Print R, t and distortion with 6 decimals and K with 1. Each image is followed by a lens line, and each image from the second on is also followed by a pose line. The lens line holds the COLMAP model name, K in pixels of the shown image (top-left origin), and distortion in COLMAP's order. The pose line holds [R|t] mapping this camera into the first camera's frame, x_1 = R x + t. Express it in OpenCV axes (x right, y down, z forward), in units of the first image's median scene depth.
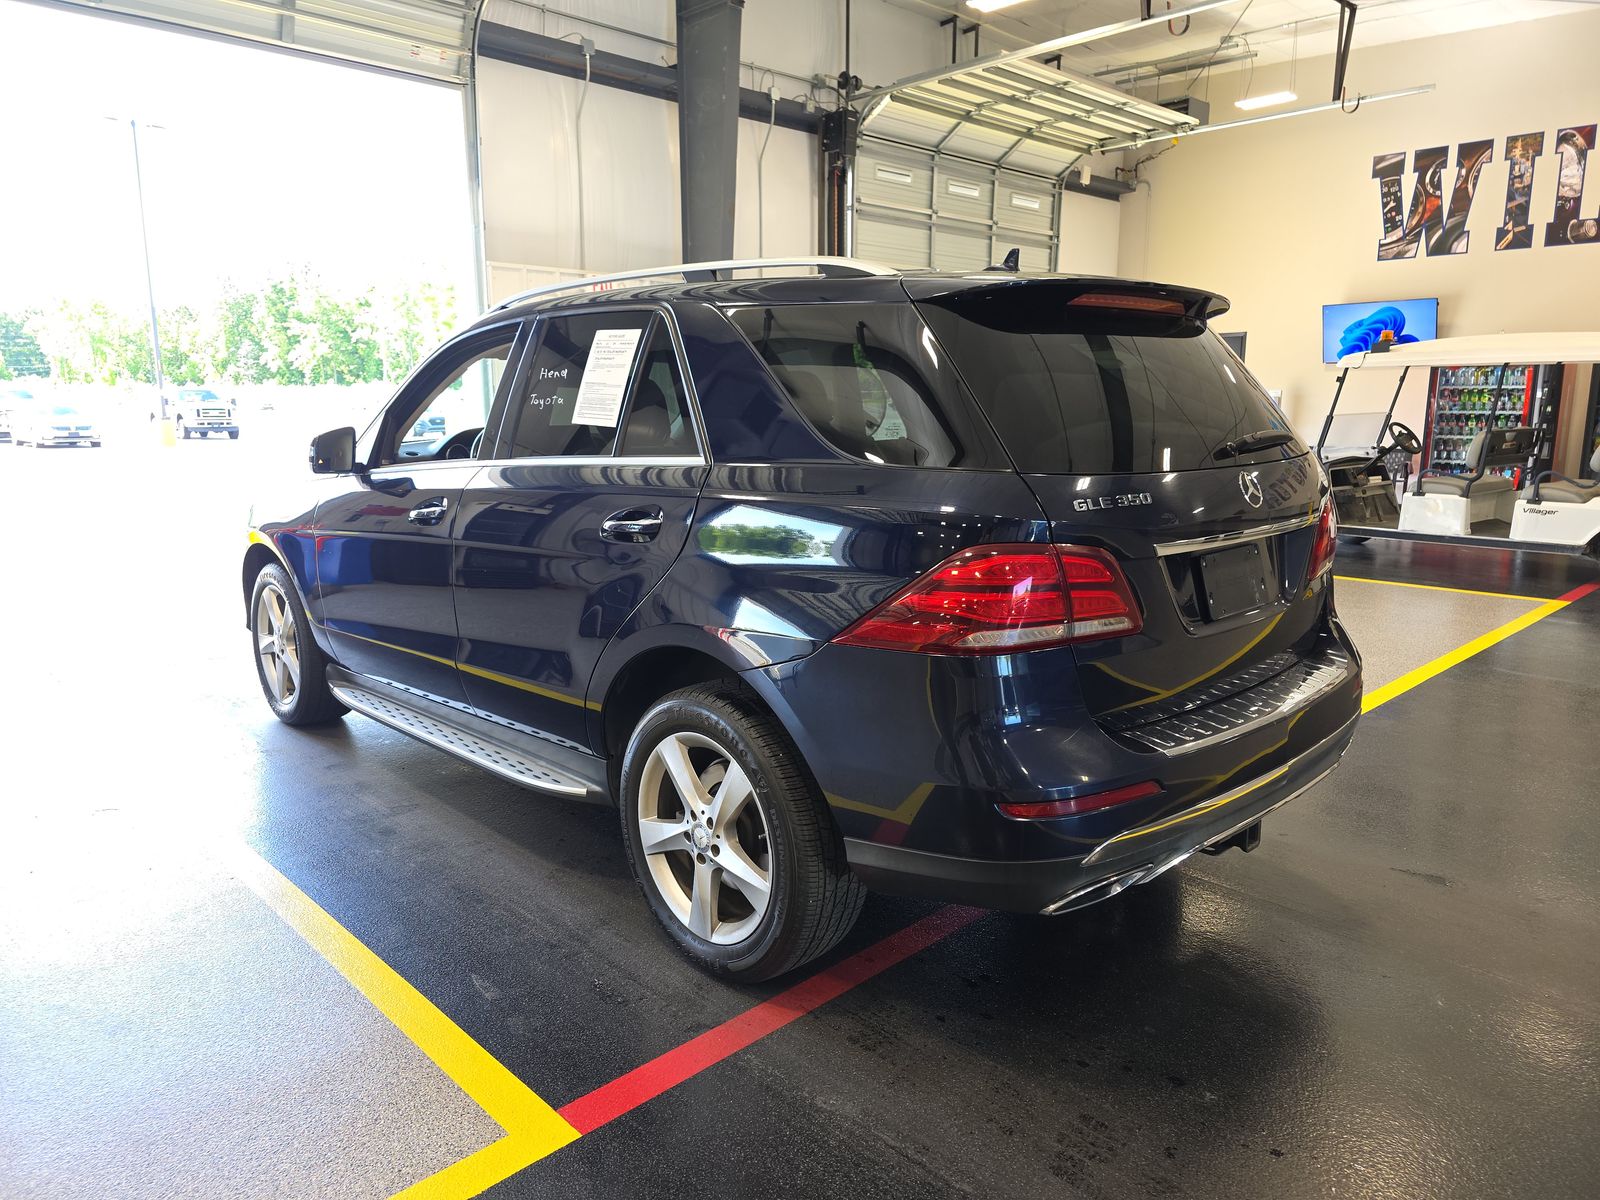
lens RADIAL K [[1097.6, 0, 800.0], [0, 1097.6, 600.0], [0, 0, 1]] dist [0.000398, -0.009014]
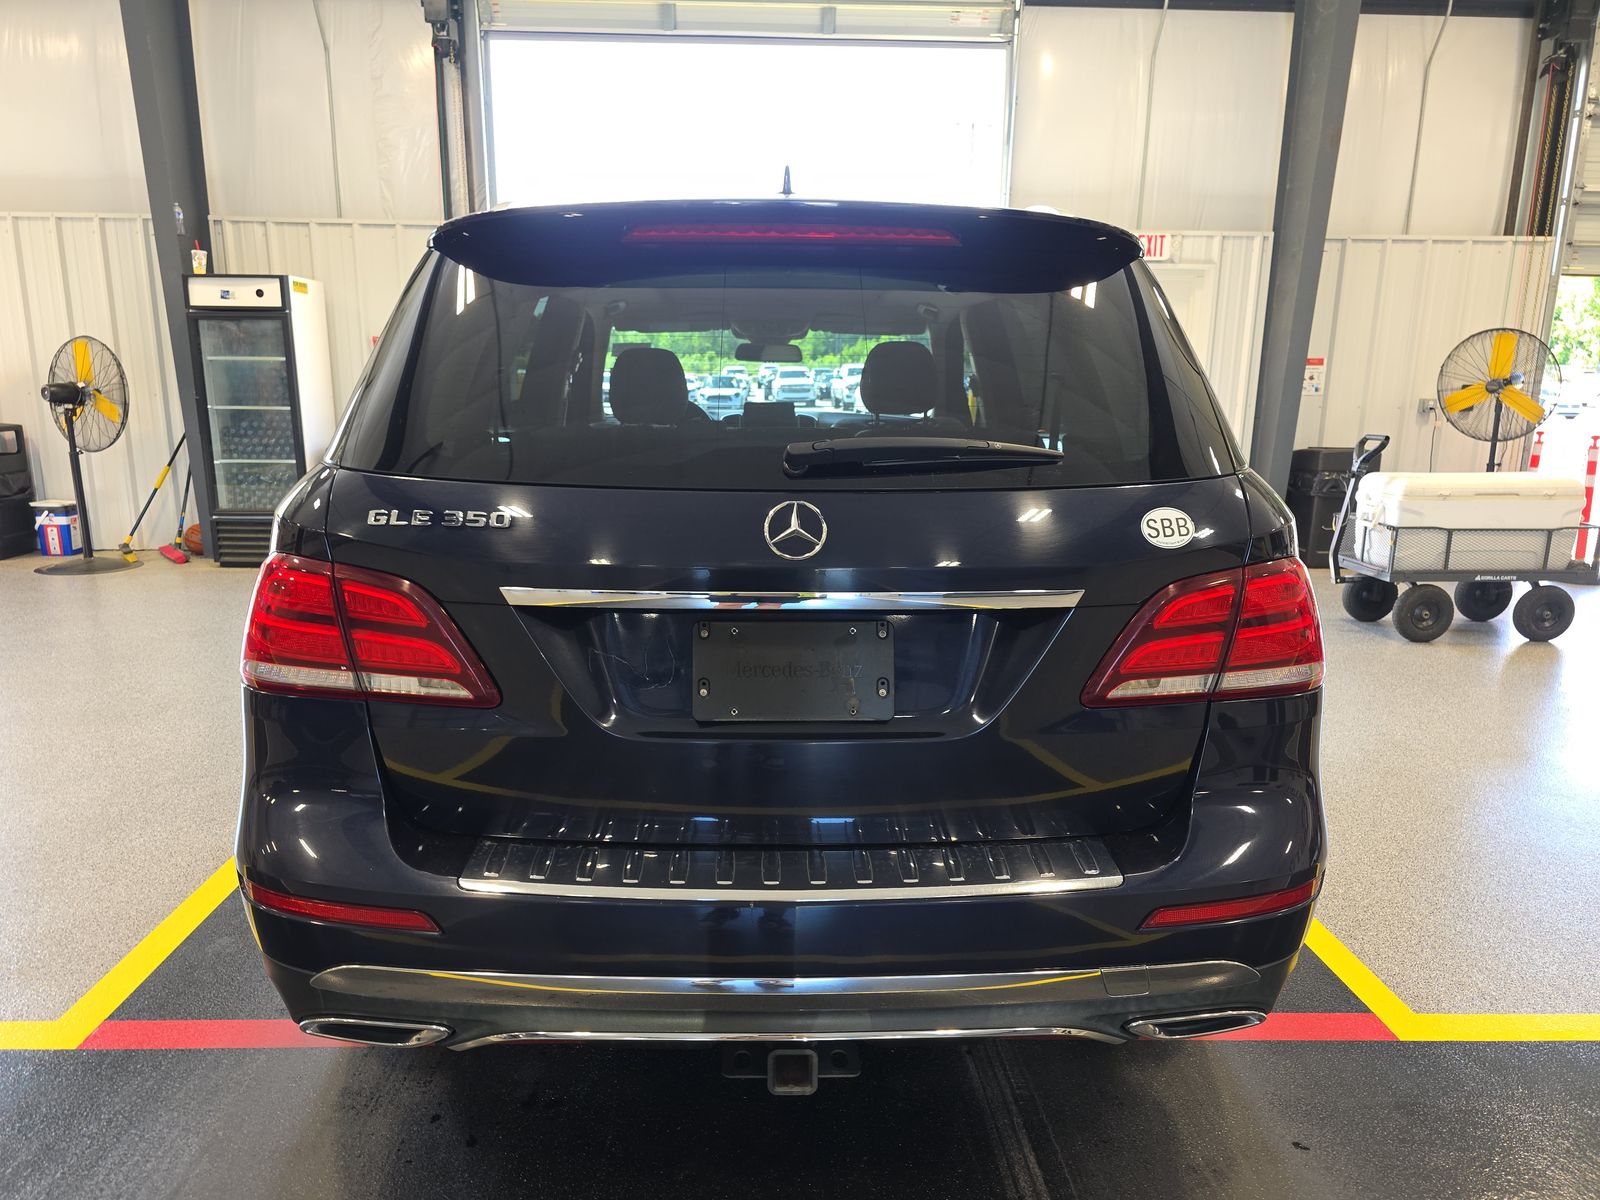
lens RADIAL K [[1097.6, 0, 800.0], [0, 1097.6, 600.0], [0, 0, 1]] dist [0.000398, -0.009014]
pose [[0.735266, 0.147542, -0.661525, 0.337874], [-0.130949, 0.988553, 0.074933, -0.043582], [0.665009, 0.031530, 0.746170, 0.224428]]
